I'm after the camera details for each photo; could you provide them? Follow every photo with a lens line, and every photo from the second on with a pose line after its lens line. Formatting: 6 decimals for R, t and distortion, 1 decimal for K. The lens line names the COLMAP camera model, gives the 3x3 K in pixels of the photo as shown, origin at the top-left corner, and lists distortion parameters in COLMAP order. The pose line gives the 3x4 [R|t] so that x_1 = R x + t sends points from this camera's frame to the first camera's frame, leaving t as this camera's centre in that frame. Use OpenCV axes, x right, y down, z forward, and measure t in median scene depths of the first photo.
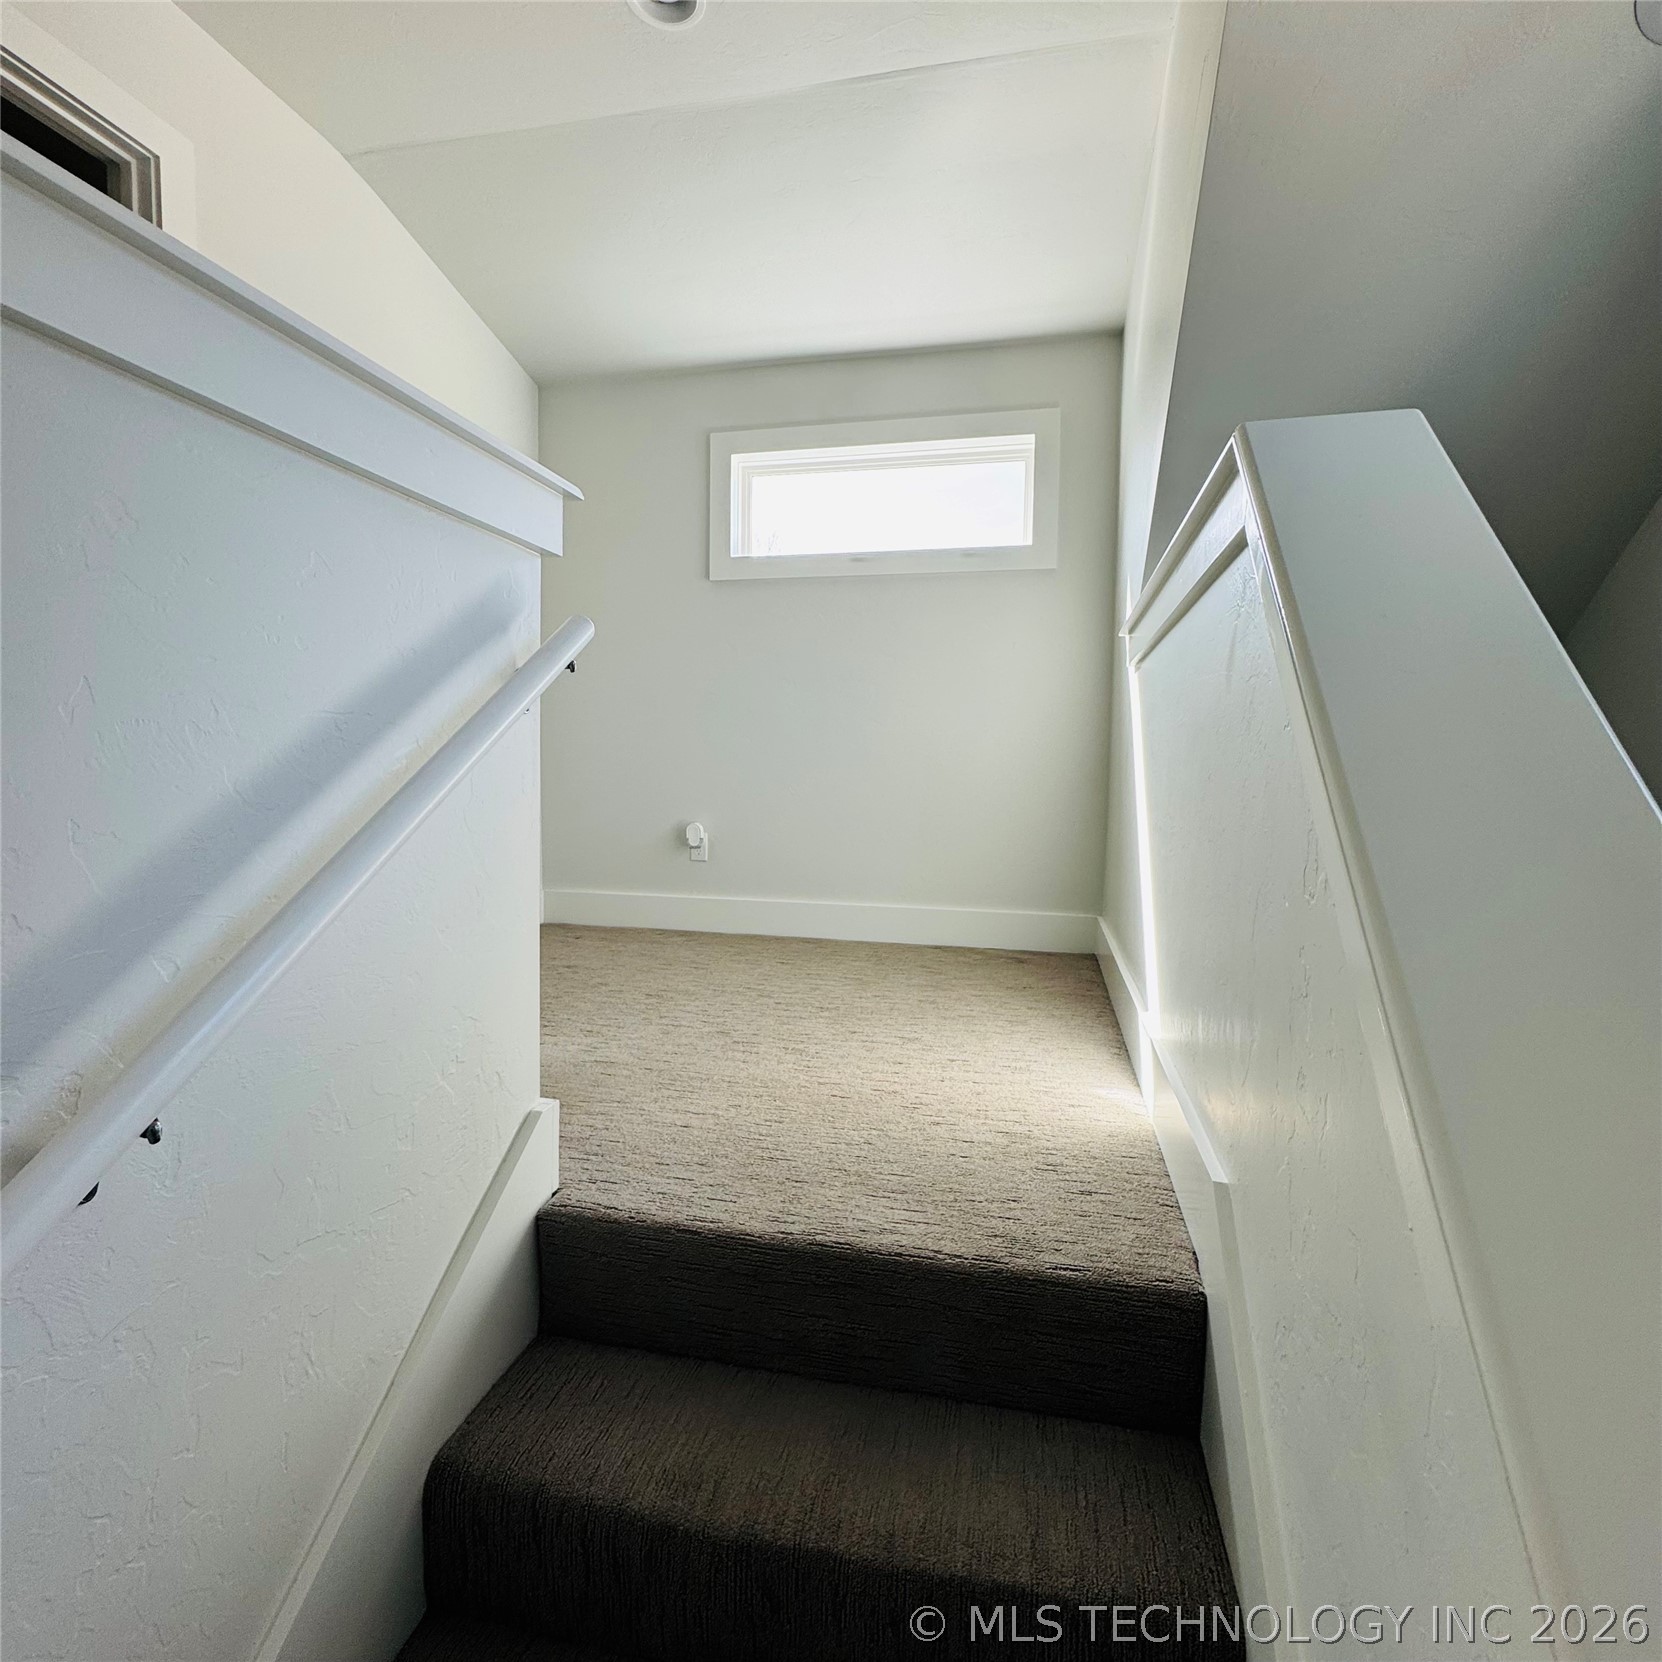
lens RADIAL K [[871.9, 0, 829.2], [0, 871.9, 825.9], [0, 0, 1]] dist [-0.017783, 0.000685]
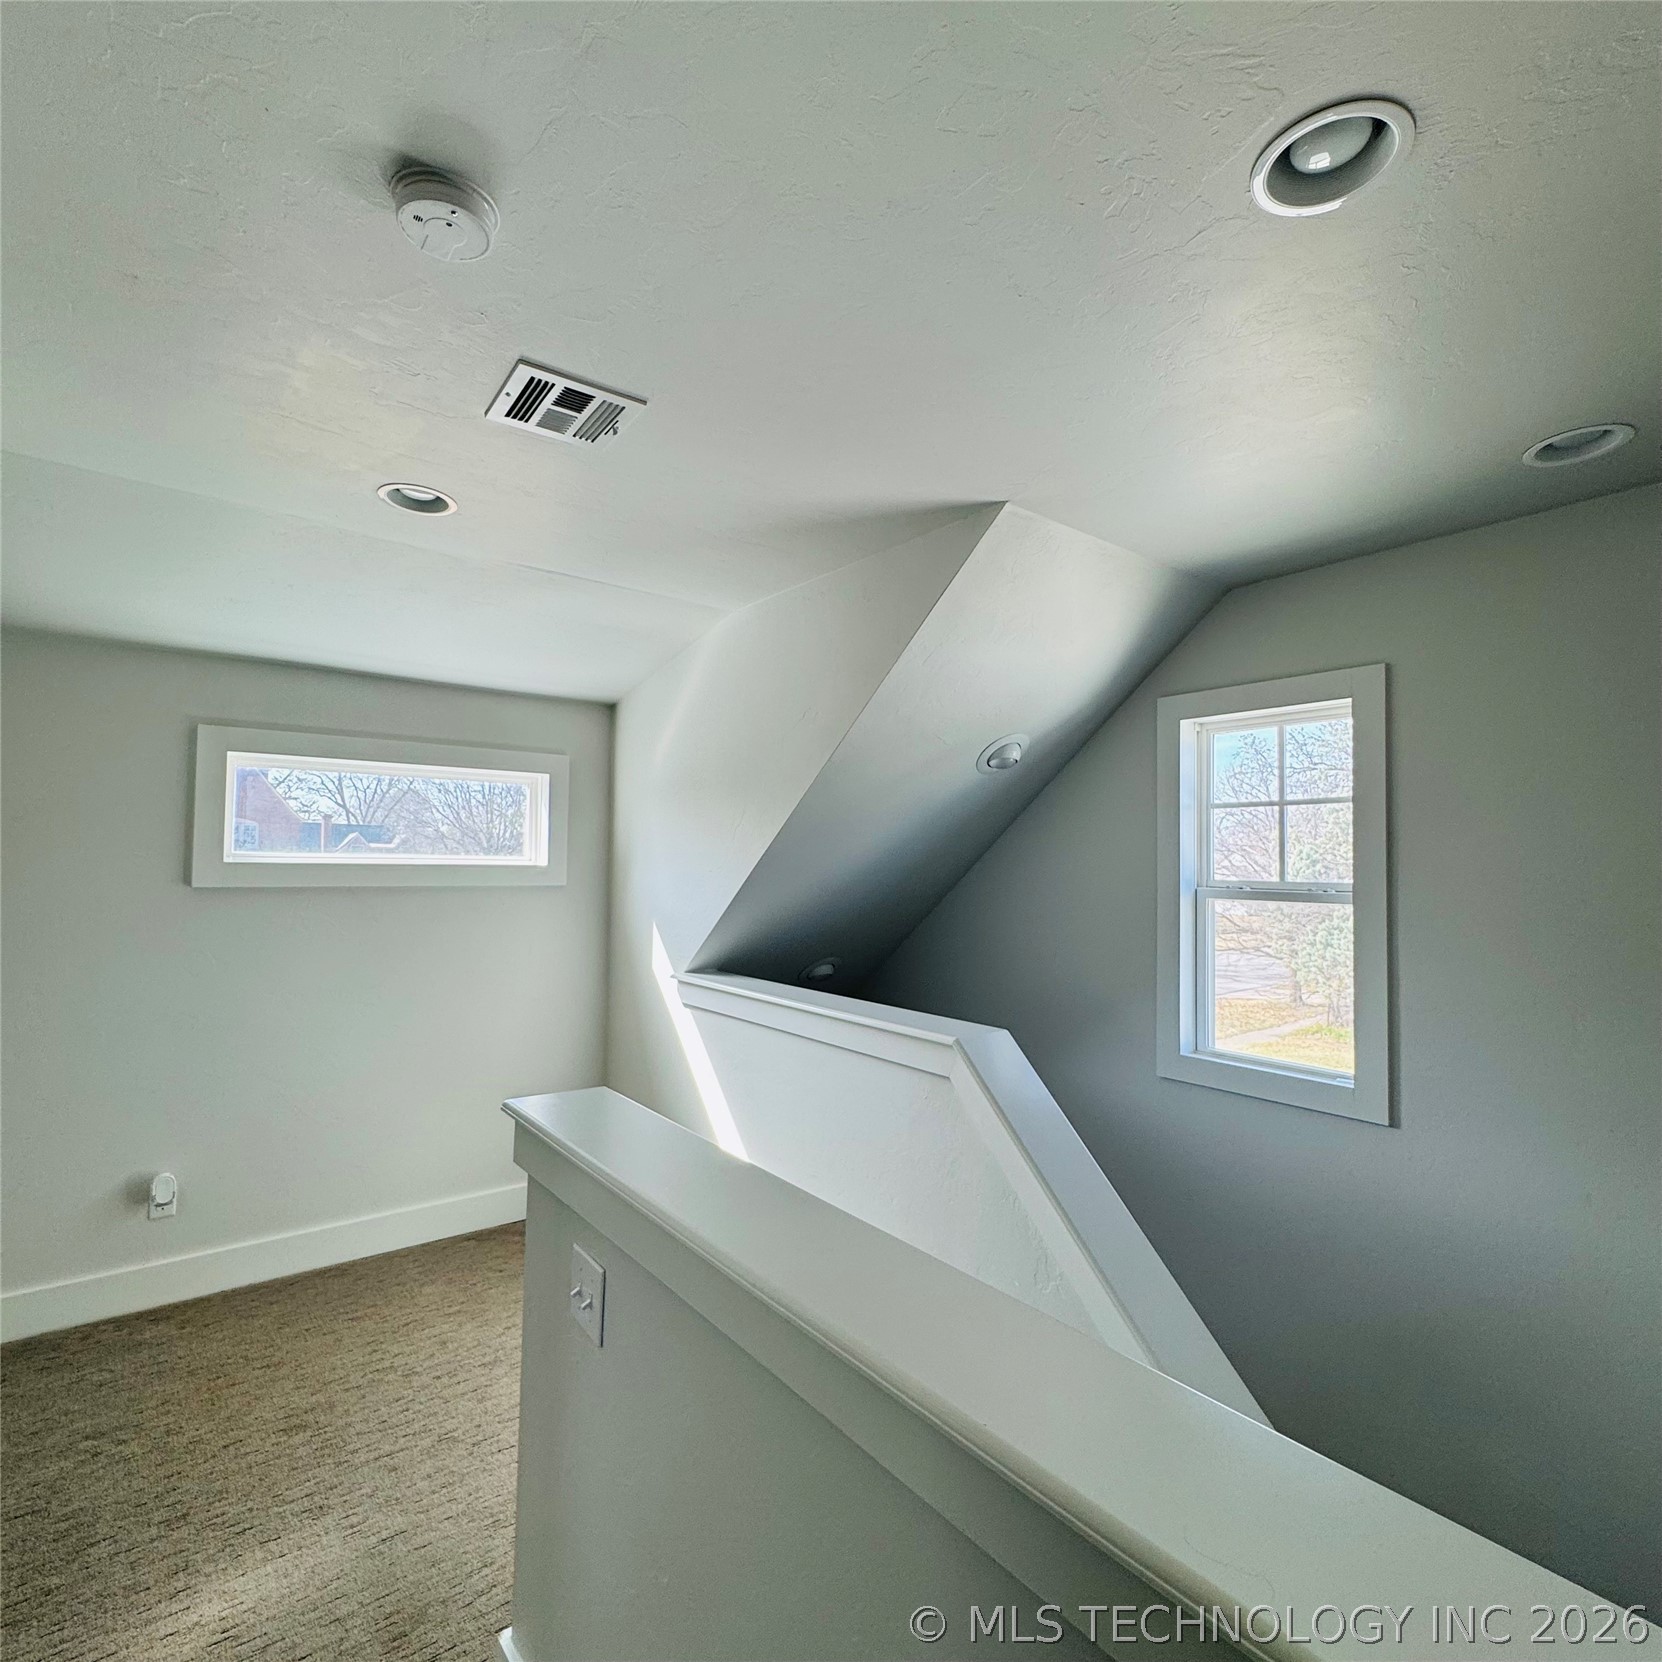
lens RADIAL K [[871.9, 0, 832.3], [0, 871.9, 834.6], [0, 0, 1]] dist [-0.017783, 0.000685]
pose [[0.629350, 0.020821, 0.776843, -0.417497], [0.047009, 0.996790, -0.064800, -0.255674], [-0.775699, 0.077300, 0.626351, -0.039455]]
